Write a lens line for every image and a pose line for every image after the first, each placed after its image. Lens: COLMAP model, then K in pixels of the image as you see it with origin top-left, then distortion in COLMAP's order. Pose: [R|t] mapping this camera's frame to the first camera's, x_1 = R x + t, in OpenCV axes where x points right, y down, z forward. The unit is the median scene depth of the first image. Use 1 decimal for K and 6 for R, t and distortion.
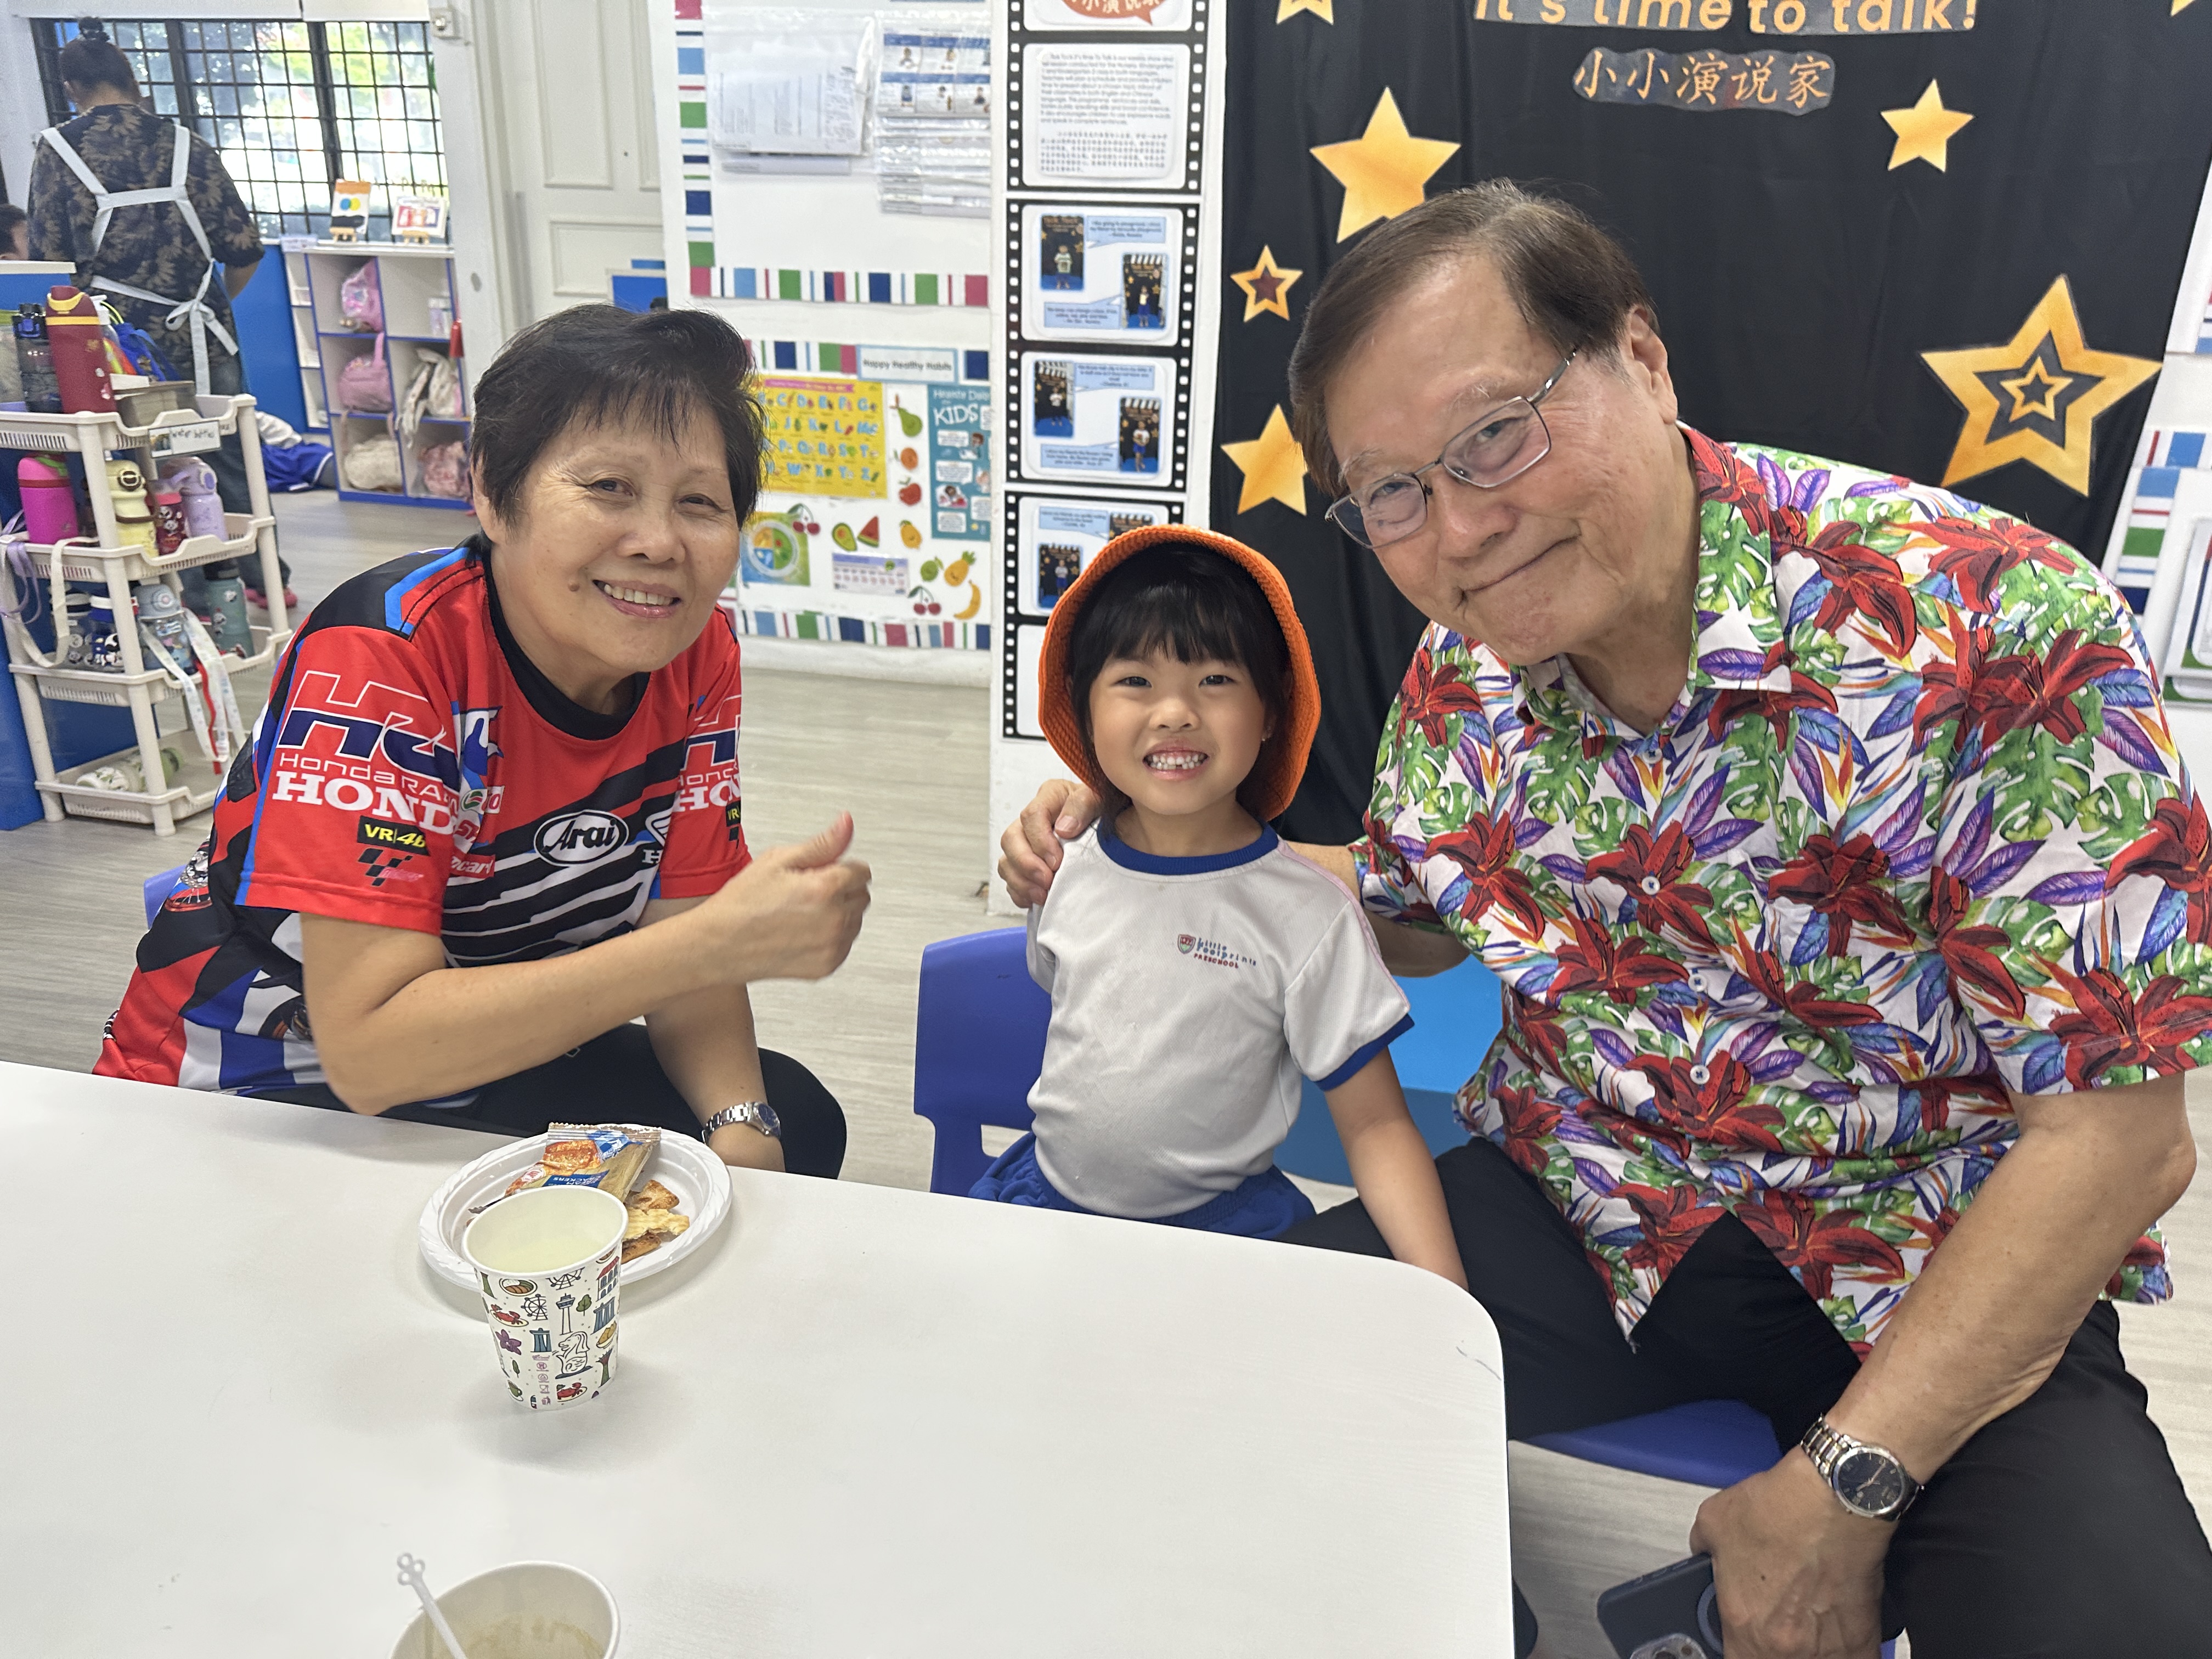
lens RADIAL K [[1622.6, 0, 1116.5], [0, 1622.6, 869.2], [0, 0, 1]] dist [0.121949, -0.207064]
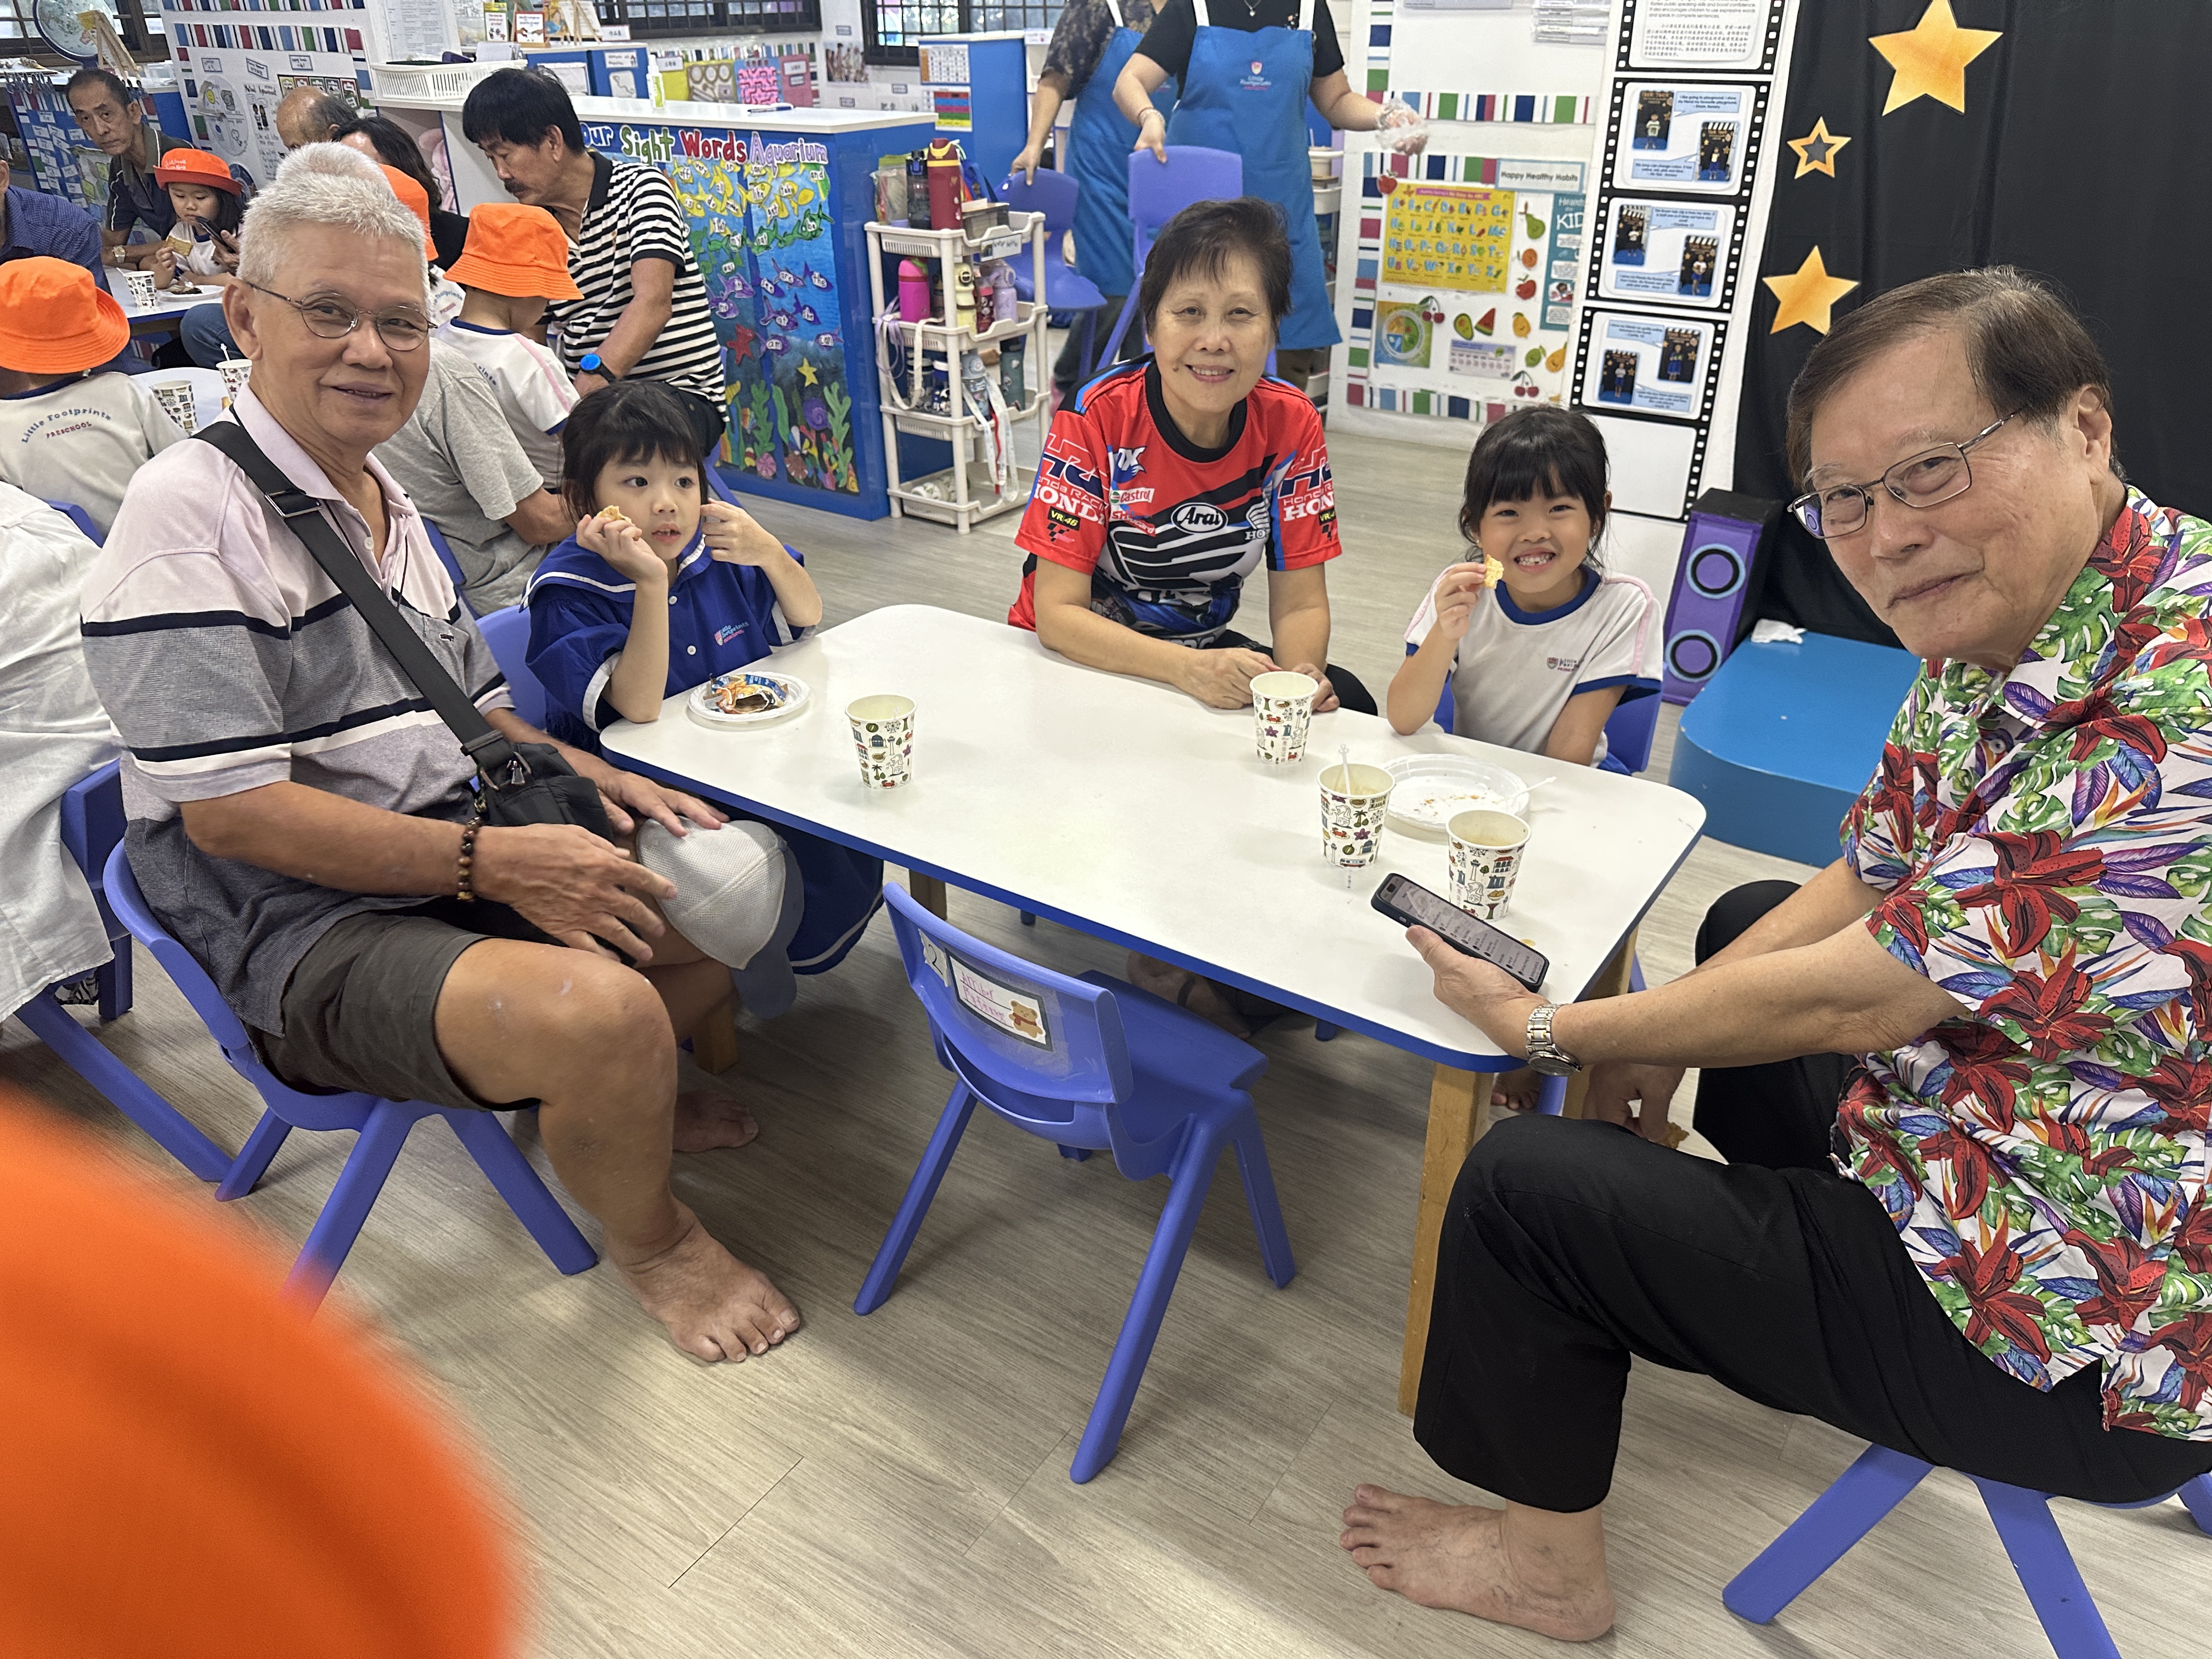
lens RADIAL K [[1622.6, 0, 1116.5], [0, 1622.6, 869.2], [0, 0, 1]] dist [0.121949, -0.207064]
pose [[0.930746, 0.149796, -0.333576, 0.077471], [-0.102733, 0.982620, 0.154612, 0.034662], [0.350939, -0.109635, 0.929958, -0.333961]]
